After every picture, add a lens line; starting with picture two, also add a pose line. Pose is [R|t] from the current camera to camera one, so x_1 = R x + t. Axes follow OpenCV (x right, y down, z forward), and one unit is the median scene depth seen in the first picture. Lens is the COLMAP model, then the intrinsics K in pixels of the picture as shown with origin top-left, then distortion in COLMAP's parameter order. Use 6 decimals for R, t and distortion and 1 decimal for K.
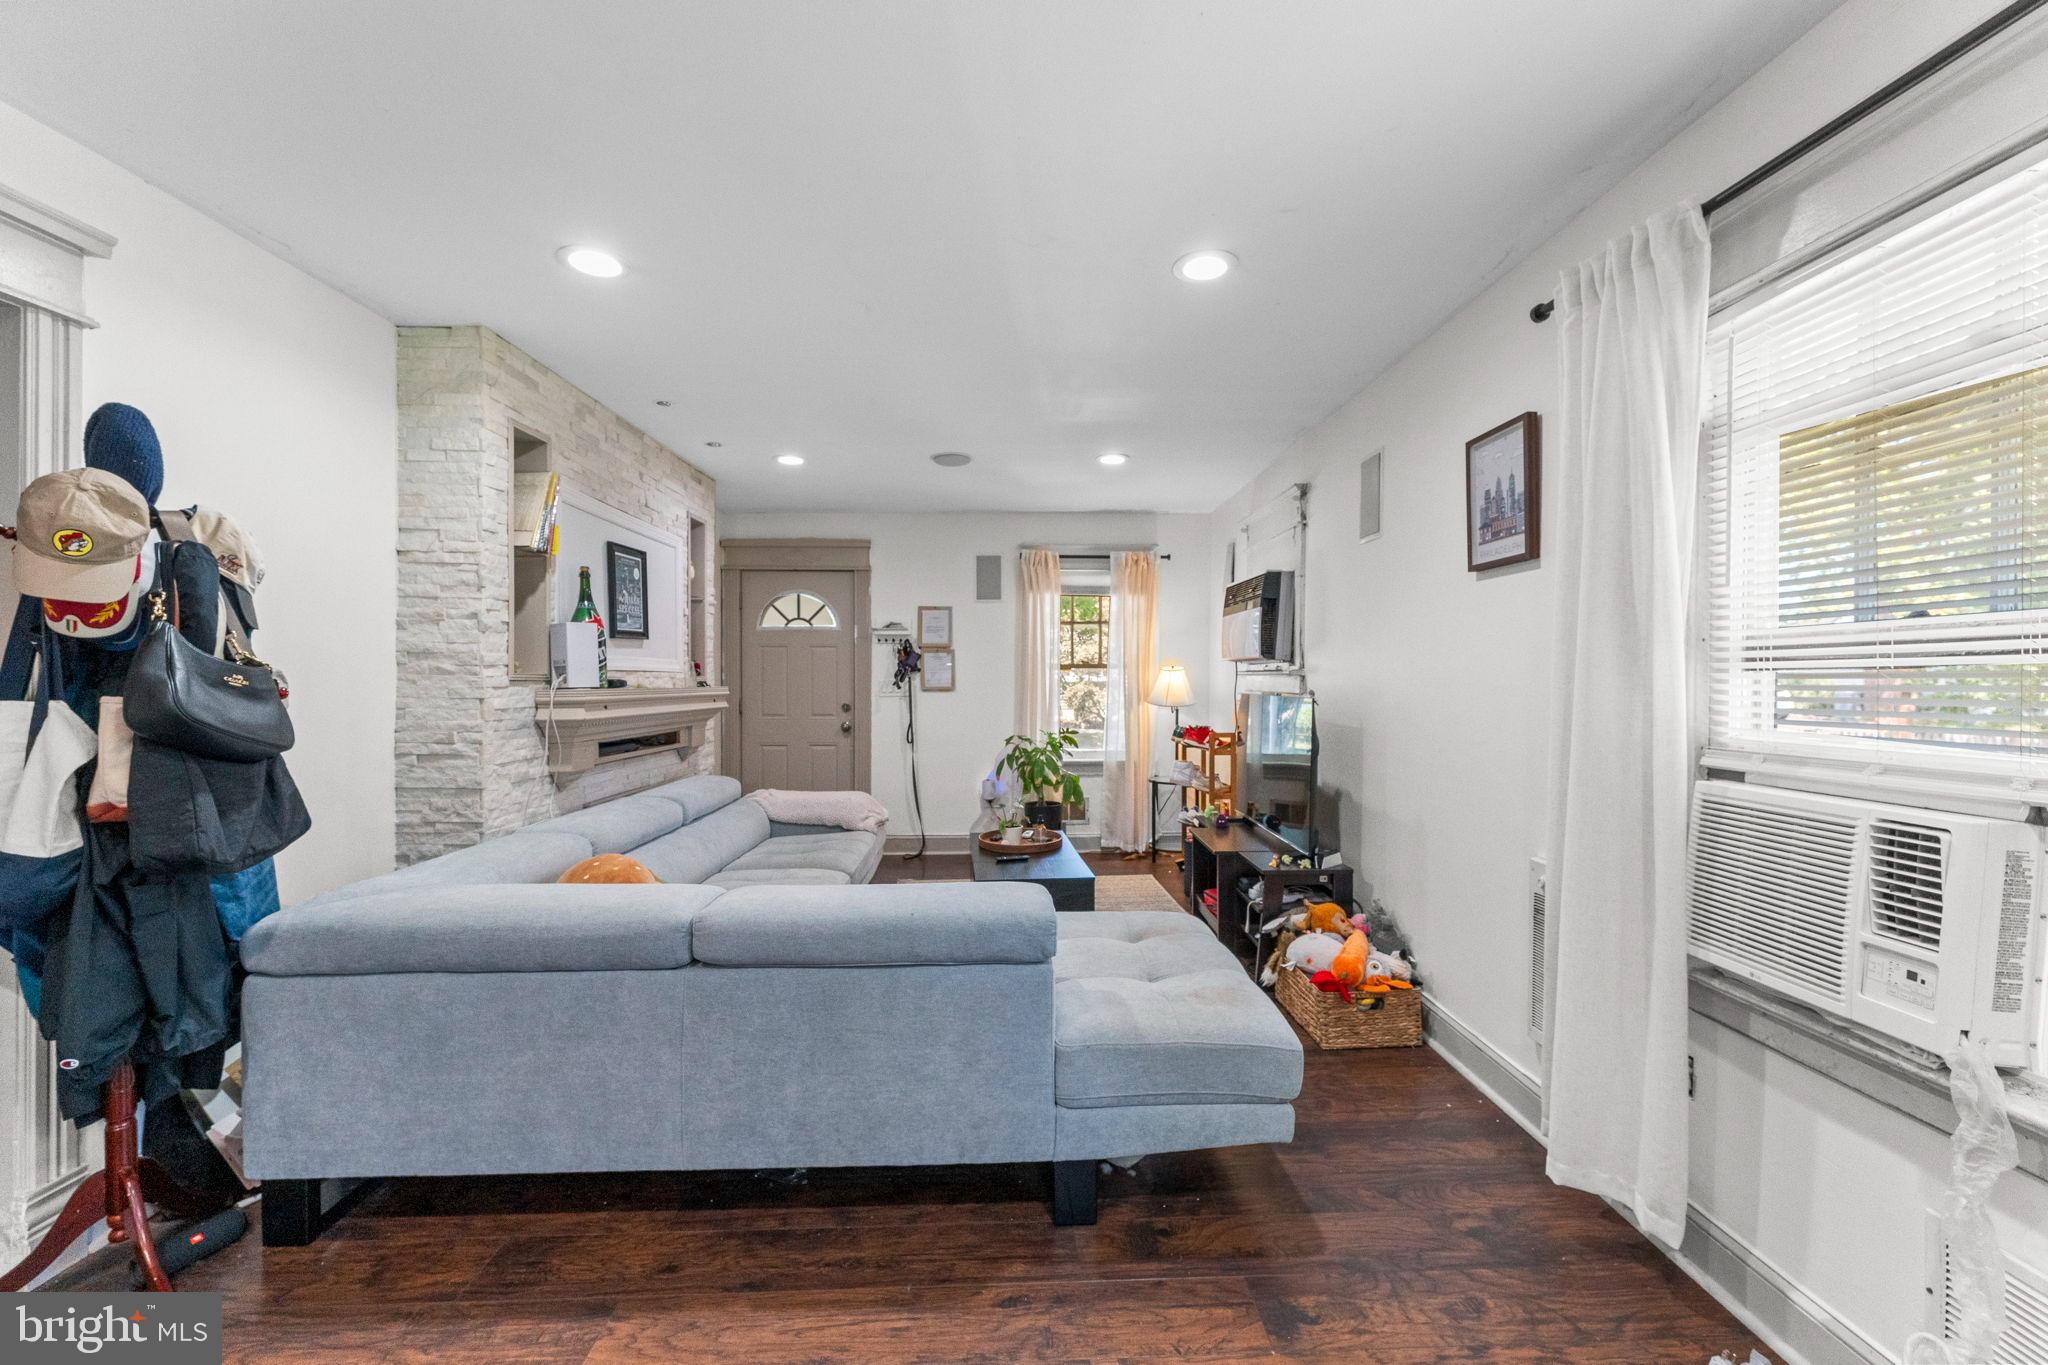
lens RADIAL K [[808.3, 0, 1024.0], [0, 808.3, 682.5], [0, 0, 1]] dist [-0.000600, -0.000138]
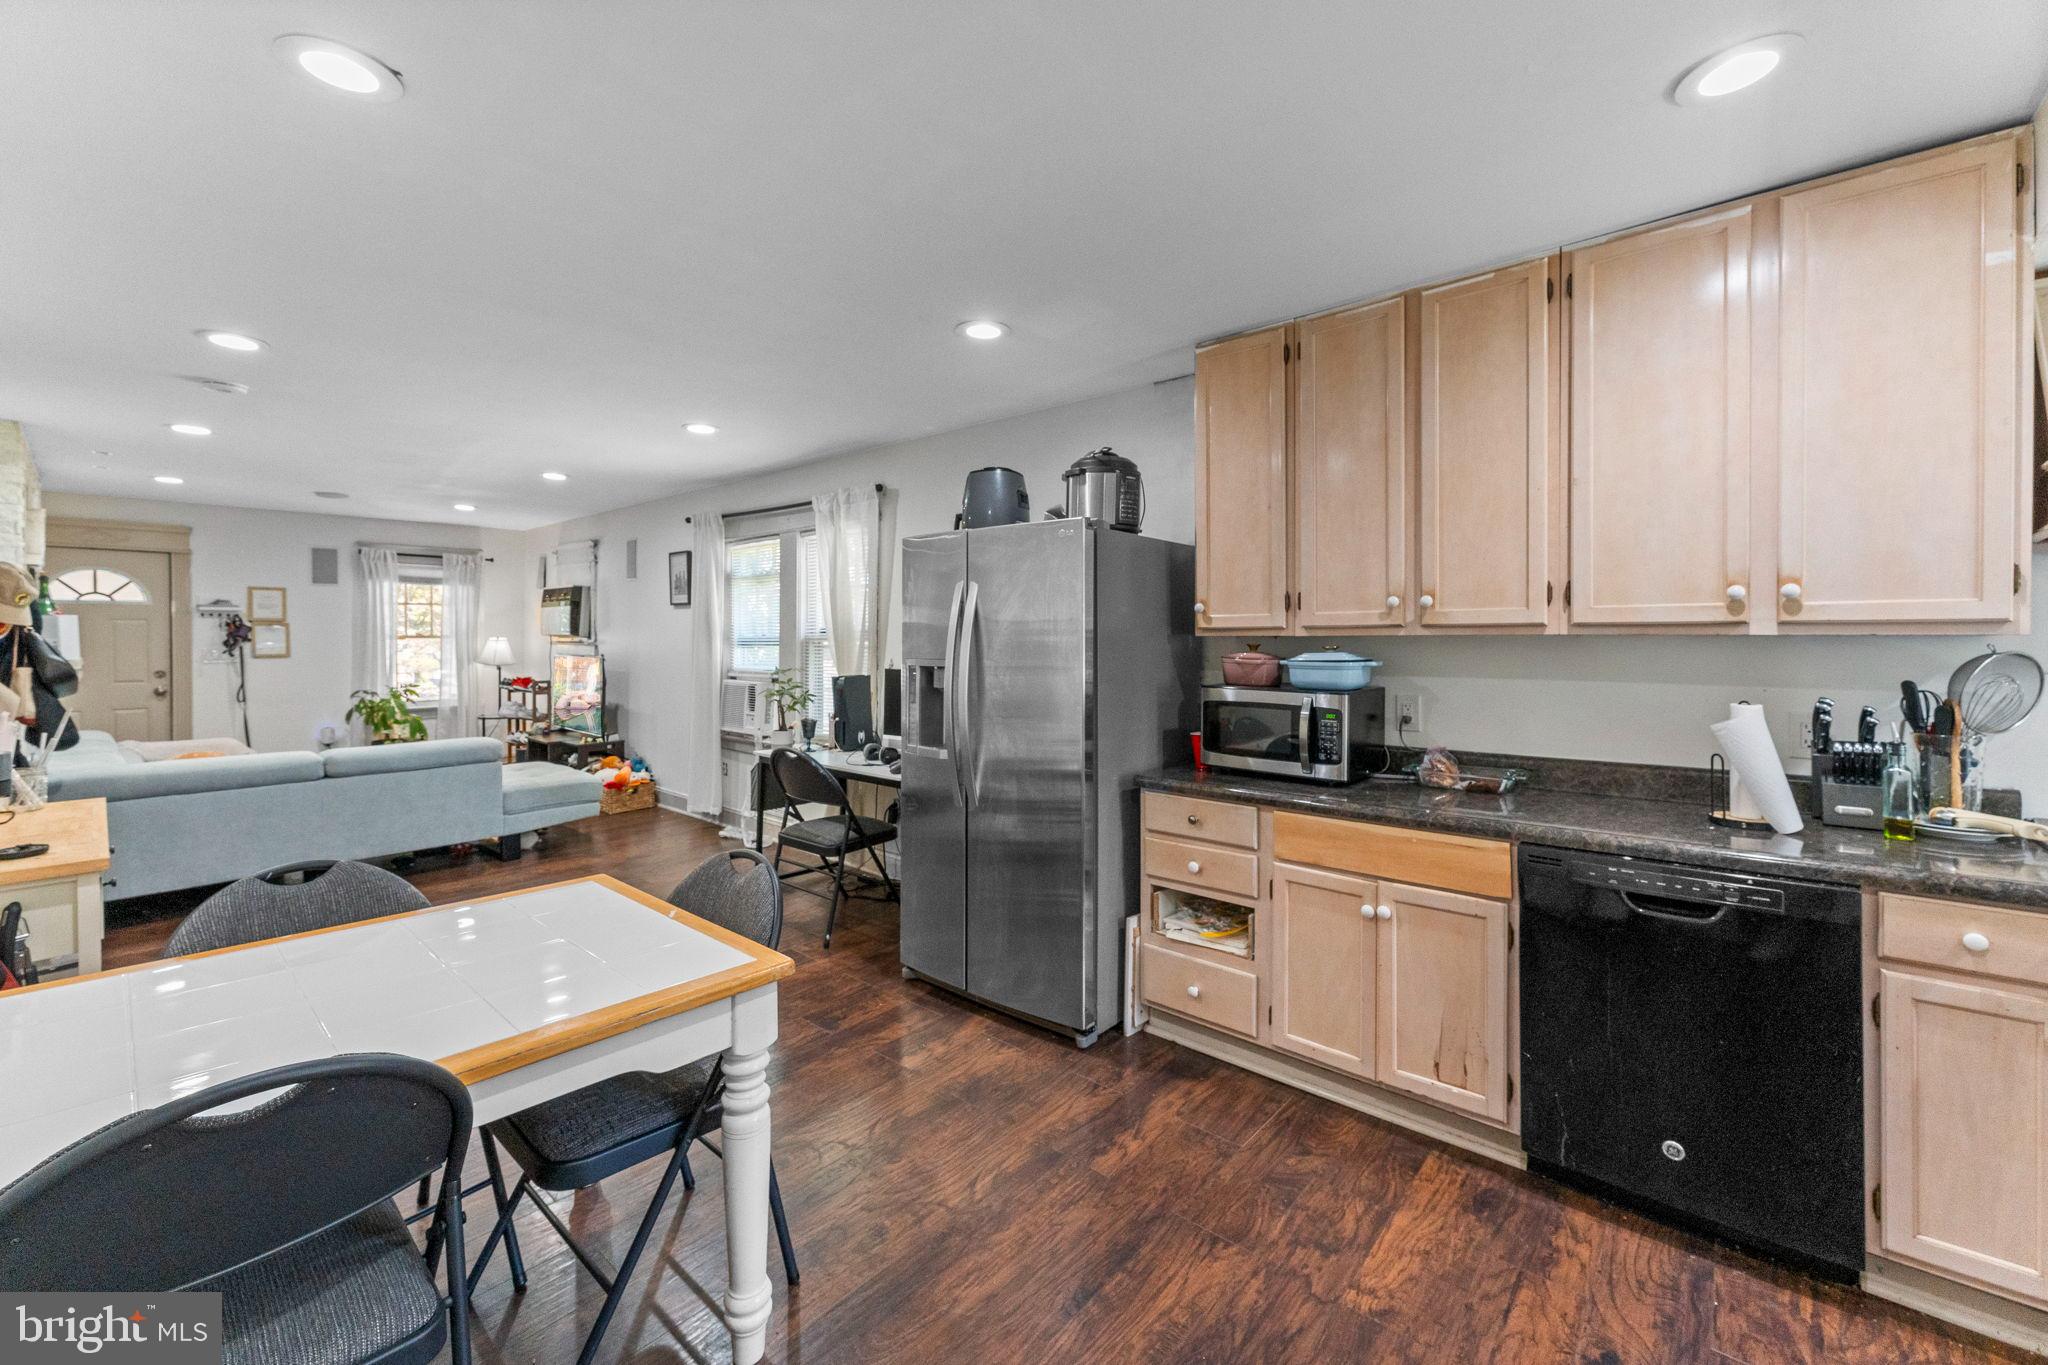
lens RADIAL K [[824.0, 0, 1023.2], [0, 824.0, 650.2], [0, 0, 1]] dist [0.001351, 0.000065]
pose [[0.679969, -0.012197, 0.733140, -0.268625], [0.003225, 0.999902, 0.013643, -0.014803], [-0.733234, -0.006912, 0.679941, -0.716914]]
